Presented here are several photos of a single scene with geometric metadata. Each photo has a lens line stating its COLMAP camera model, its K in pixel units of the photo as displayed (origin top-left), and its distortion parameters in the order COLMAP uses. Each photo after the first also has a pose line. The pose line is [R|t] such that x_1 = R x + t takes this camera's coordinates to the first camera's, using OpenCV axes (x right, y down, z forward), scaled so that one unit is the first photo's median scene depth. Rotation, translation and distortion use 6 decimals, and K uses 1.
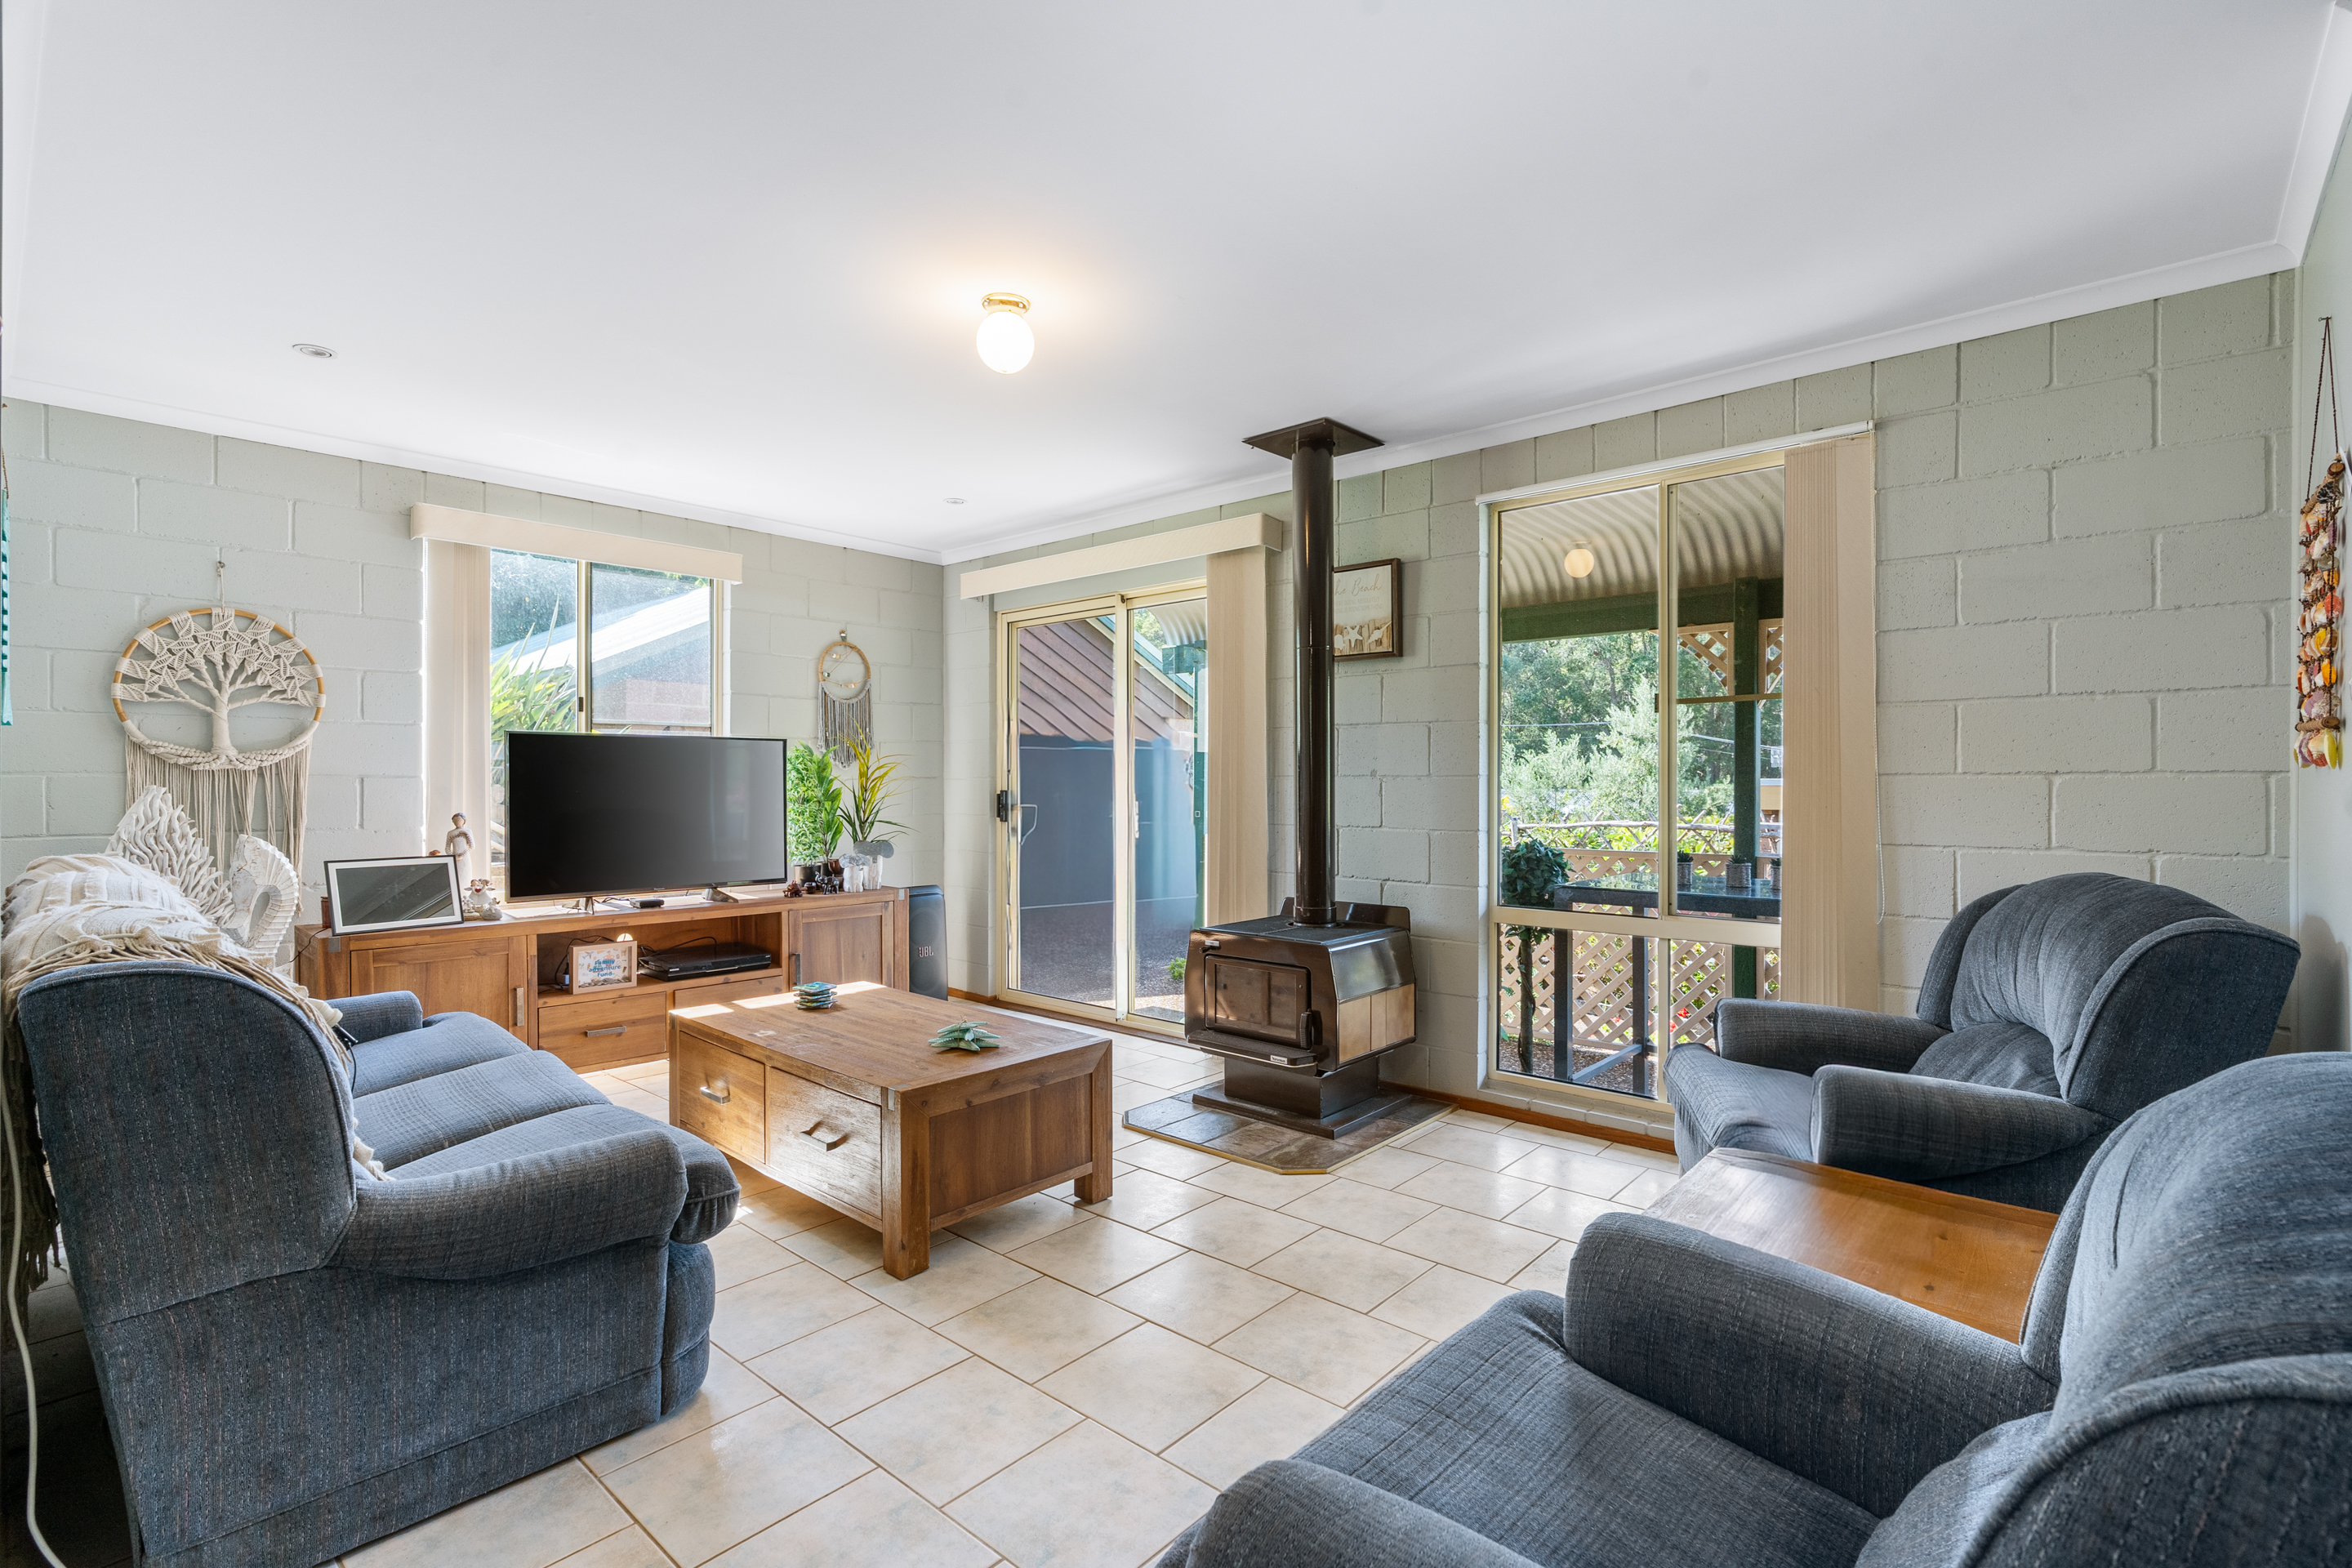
lens RADIAL K [[1076.3, 0, 1183.6], [0, 1076.3, 789.4], [0, 0, 1]] dist [-0.012890, 0.004519]
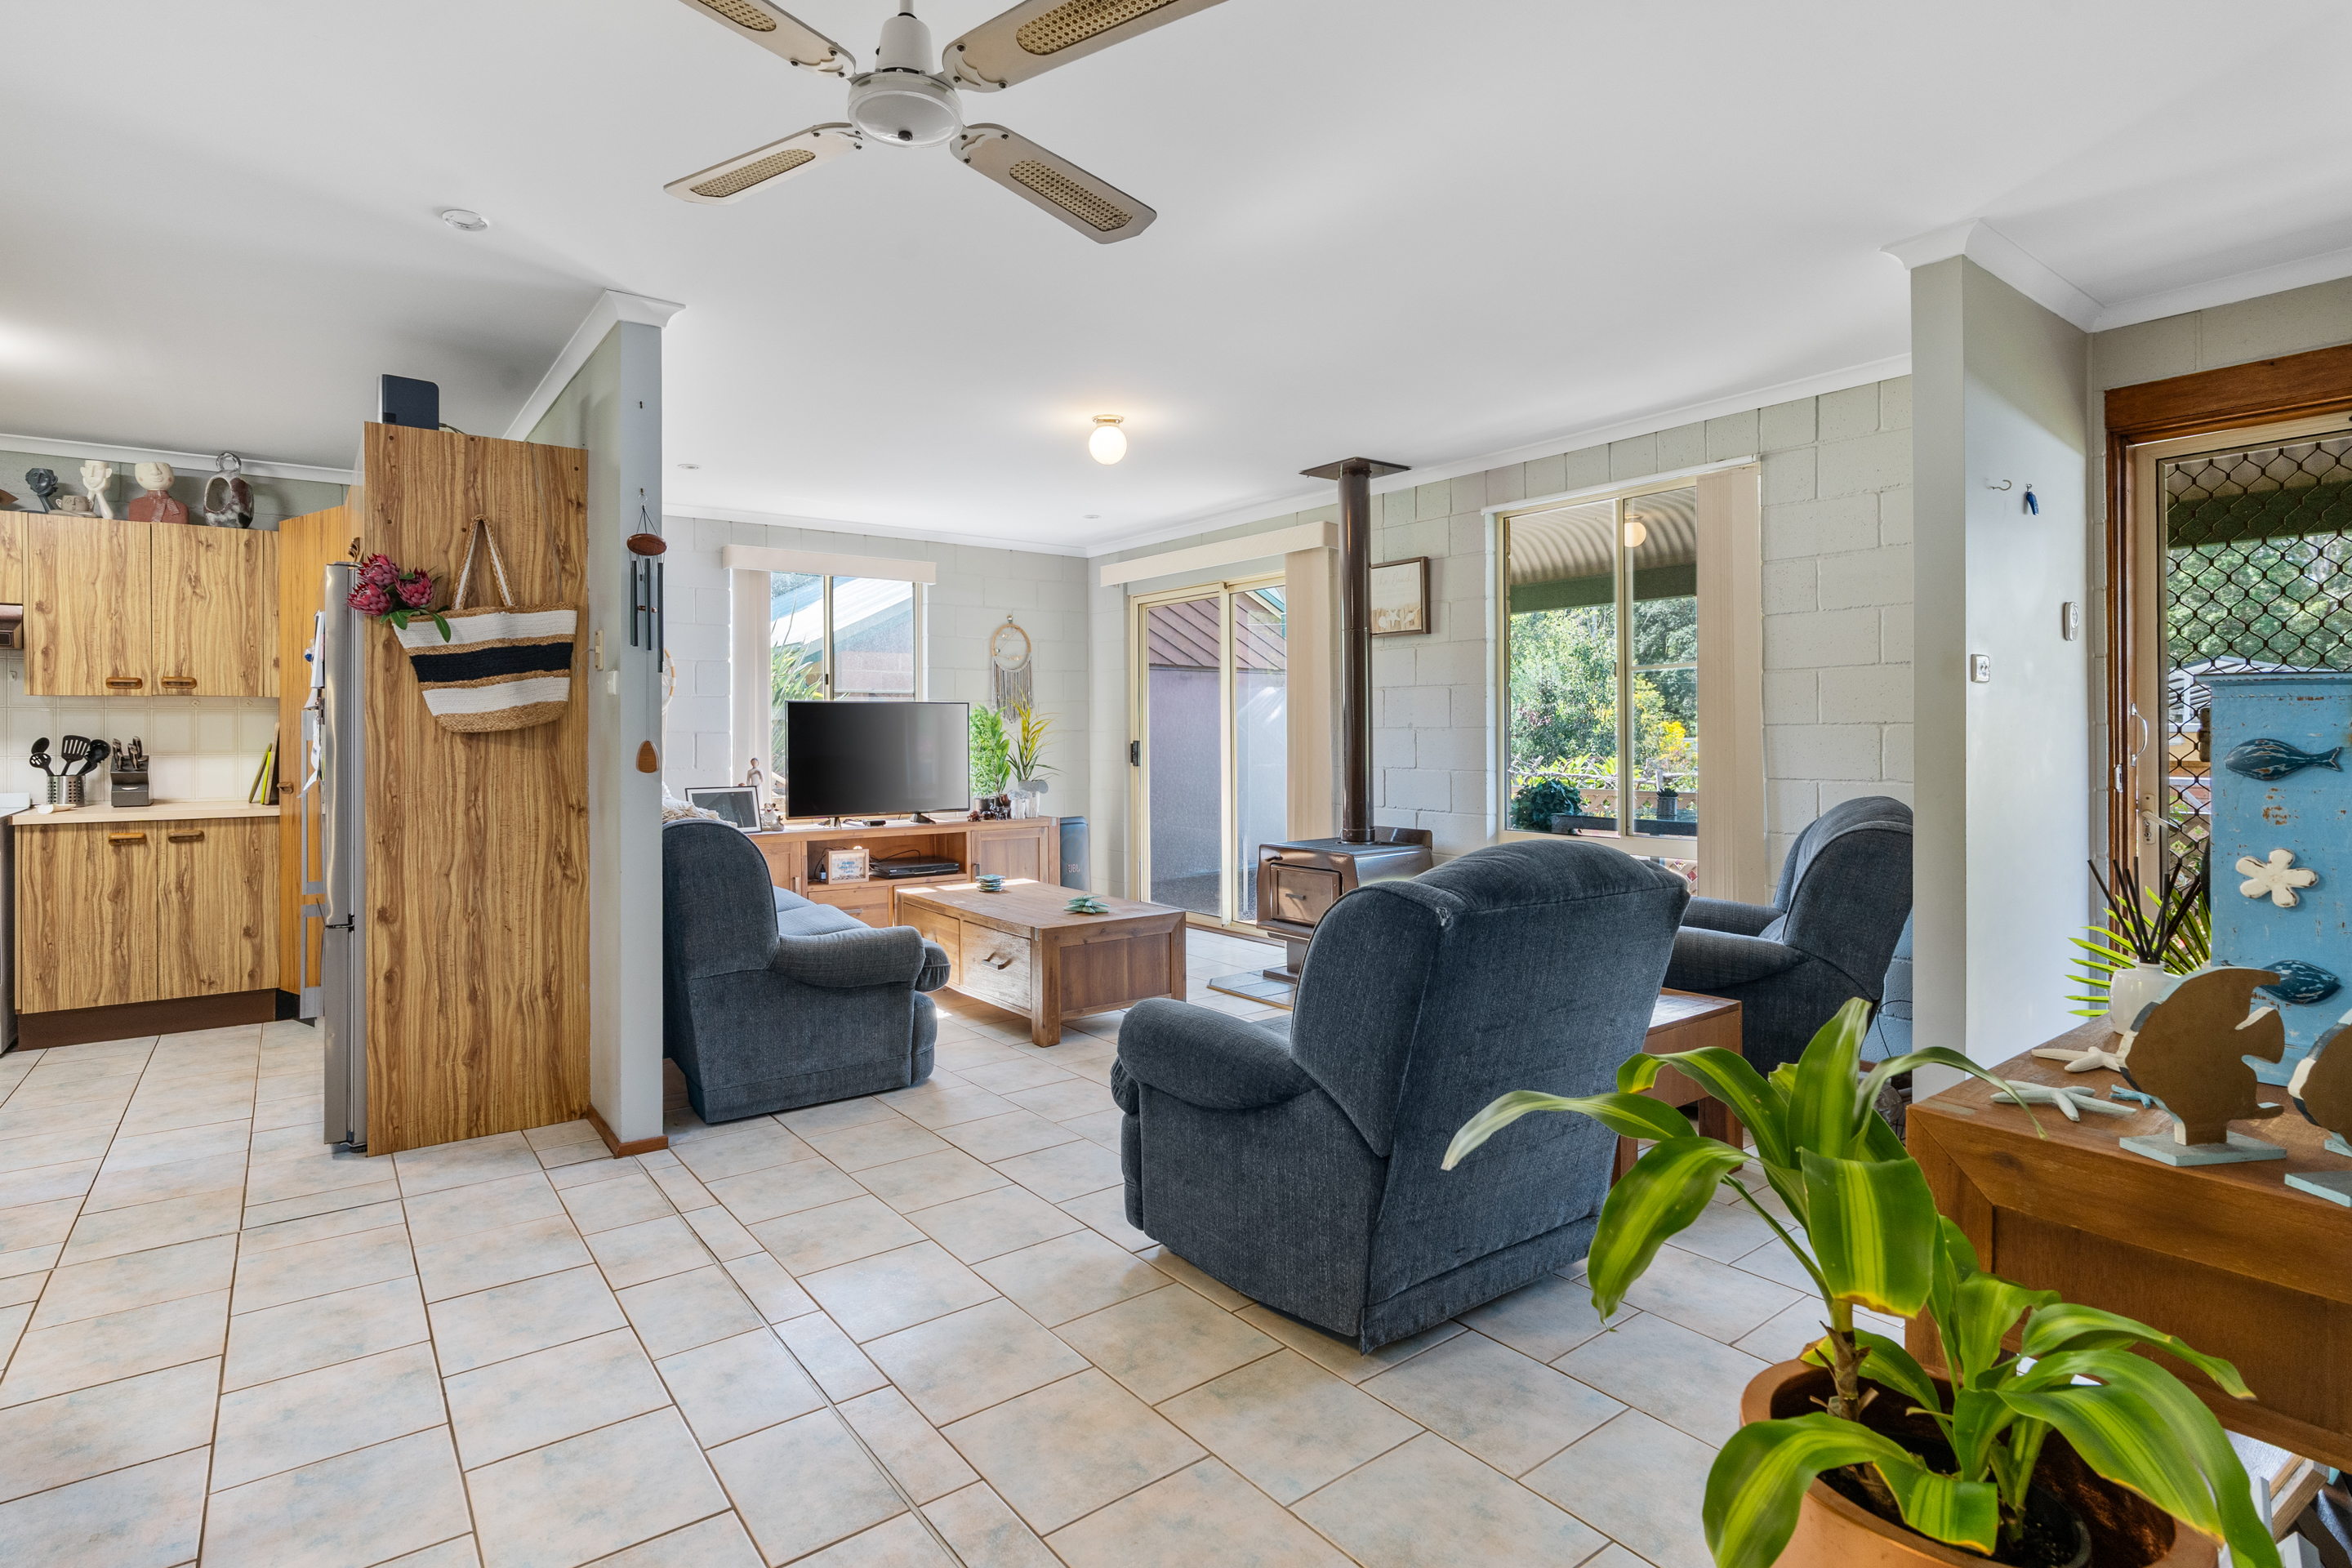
lens RADIAL K [[1150.8, 0, 1108.4], [0, 1150.8, 729.2], [0, 0, 1]] dist [-0.005478, 0.000029]
pose [[0.974486, -0.006974, -0.224338, 0.138905], [0.004827, 0.999937, -0.010118, 0.001559], [0.224395, 0.008777, 0.974459, -0.411340]]
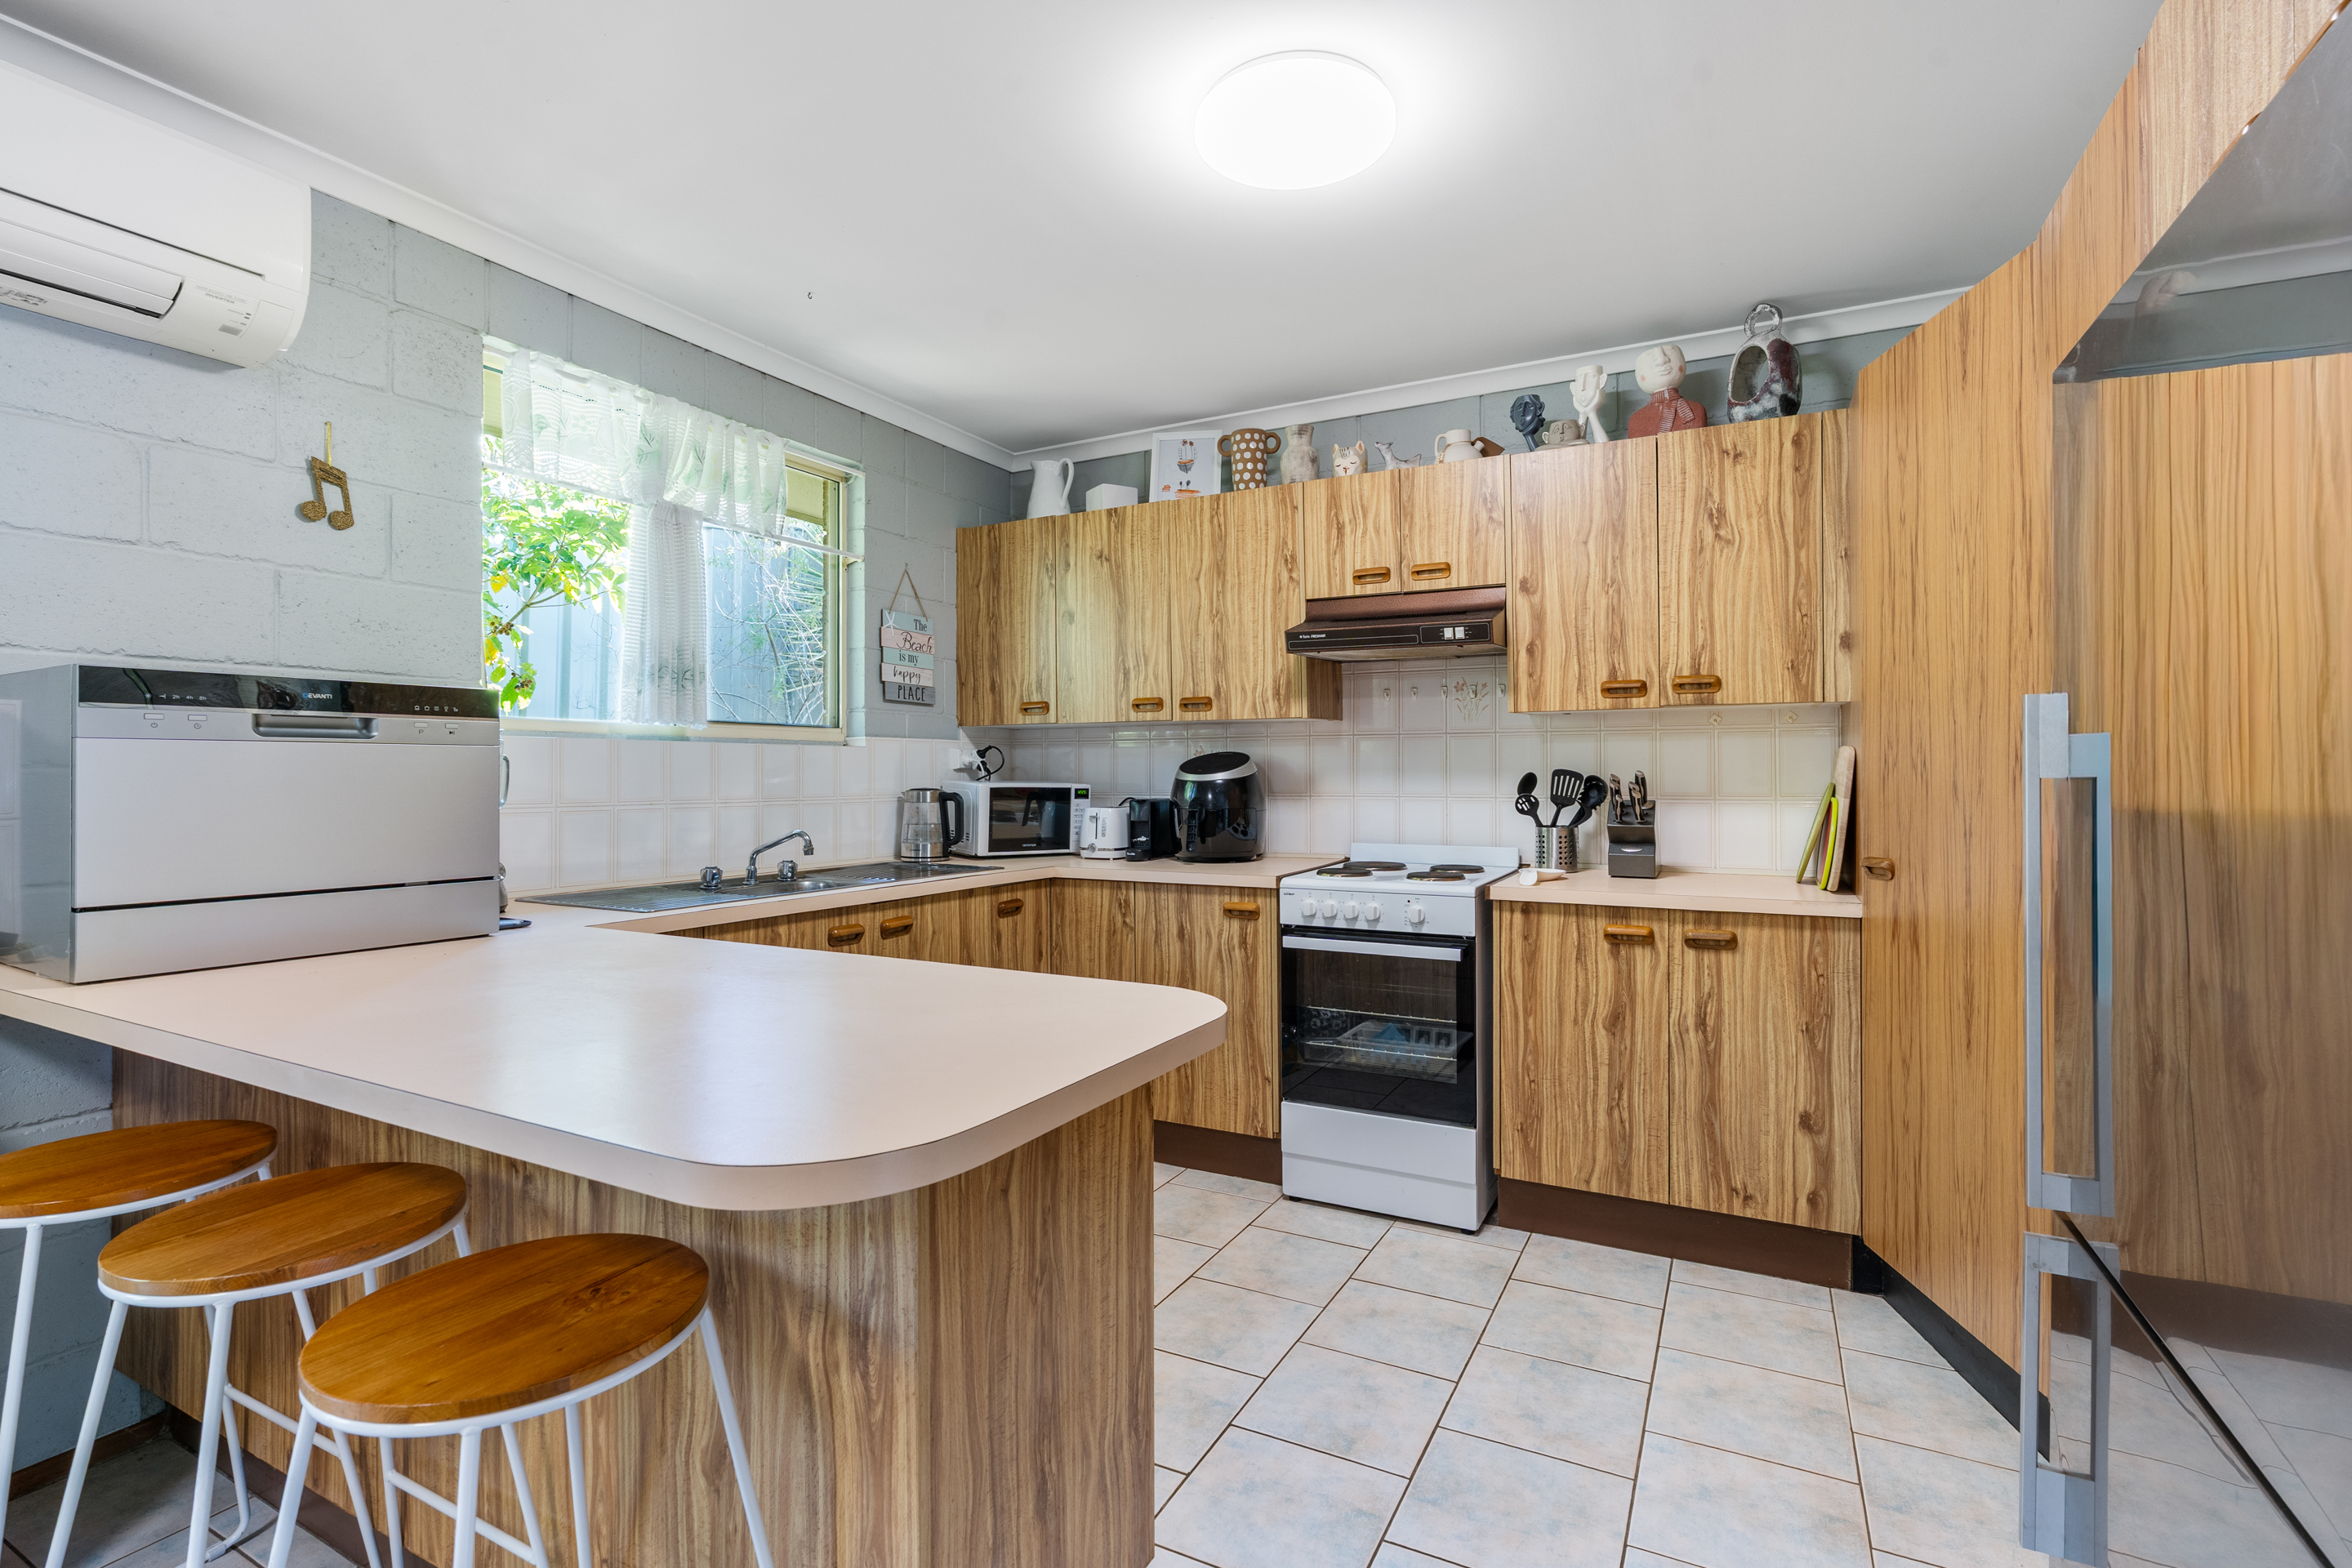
lens RADIAL K [[1092.4, 0, 1179.1], [0, 1092.4, 771.6], [0, 0, 1]] dist [-0.011102, 0.000559]
pose [[0.243244, -0.006735, -0.969942, -0.465656], [-0.003130, 0.999965, -0.007729, -0.000685], [0.969960, 0.004916, 0.243215, 0.035828]]
